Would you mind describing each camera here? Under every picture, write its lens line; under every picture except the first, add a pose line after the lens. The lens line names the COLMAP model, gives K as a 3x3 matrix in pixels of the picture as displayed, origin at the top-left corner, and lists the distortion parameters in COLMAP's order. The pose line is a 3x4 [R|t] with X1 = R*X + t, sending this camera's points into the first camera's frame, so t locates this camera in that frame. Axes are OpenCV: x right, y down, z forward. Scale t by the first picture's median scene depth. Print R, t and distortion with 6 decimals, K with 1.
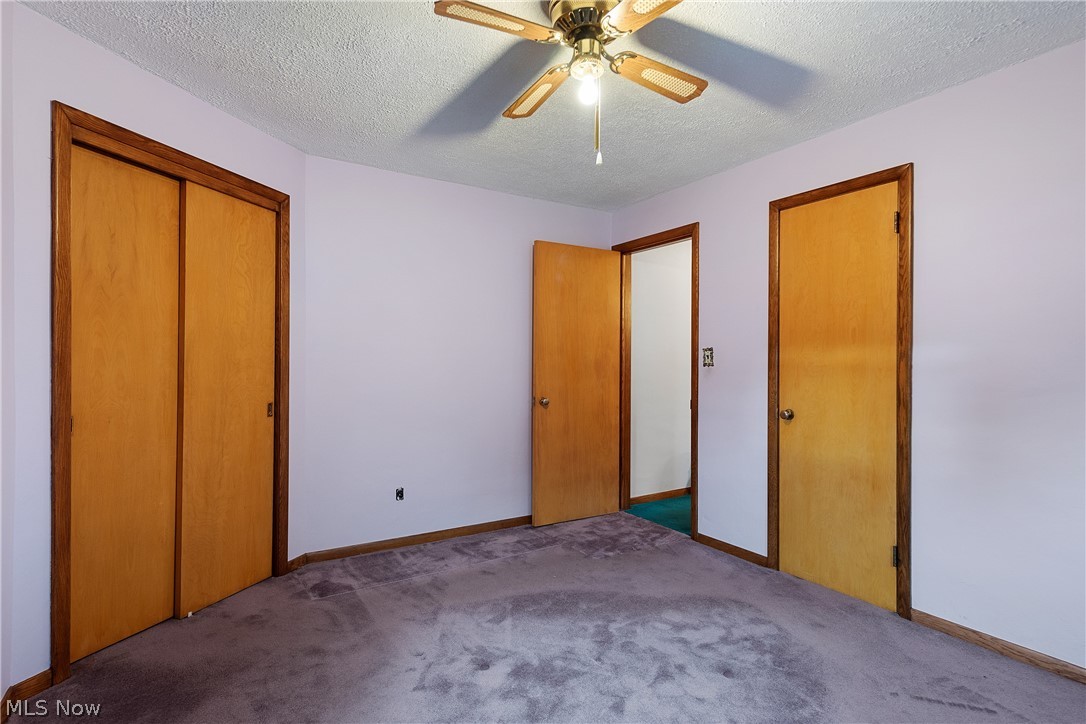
lens RADIAL K [[542.0, 0, 543.0], [0, 542.0, 362.0], [0, 0, 1]] dist [-0.000789, -0.000525]
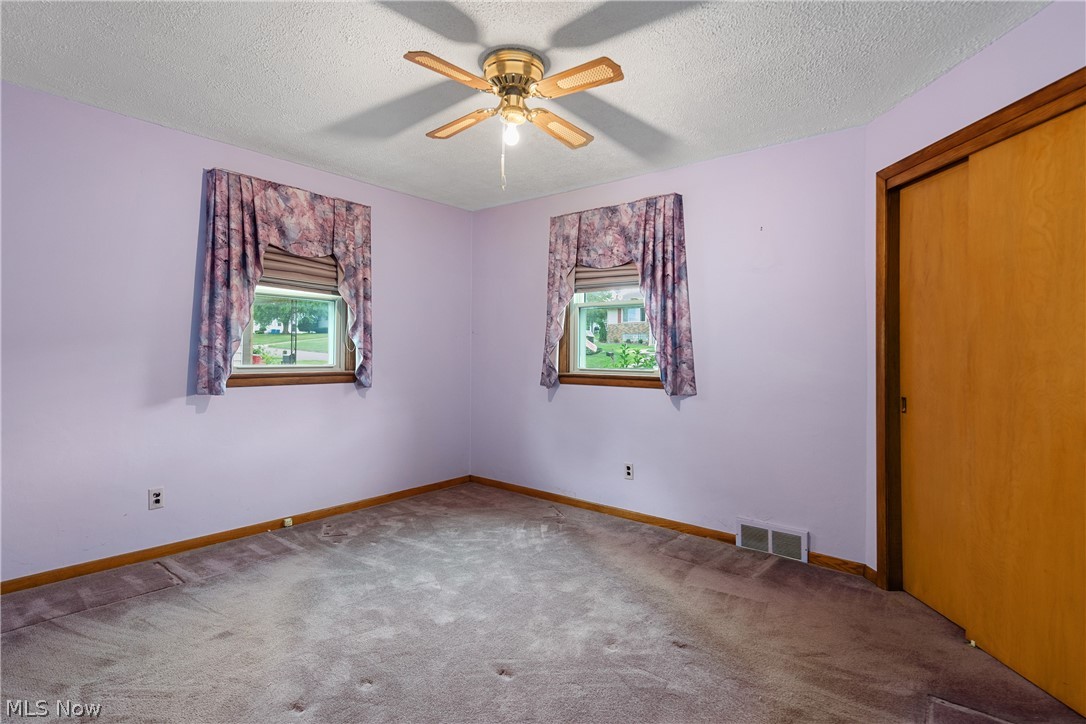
lens RADIAL K [[542.0, 0, 543.0], [0, 542.0, 362.0], [0, 0, 1]] dist [-0.000789, -0.000525]
pose [[-0.944002, -0.013253, -0.329675, 0.291137], [-0.017467, 0.999799, 0.009826, 0.012645], [0.329478, 0.015034, -0.944043, 1.531130]]
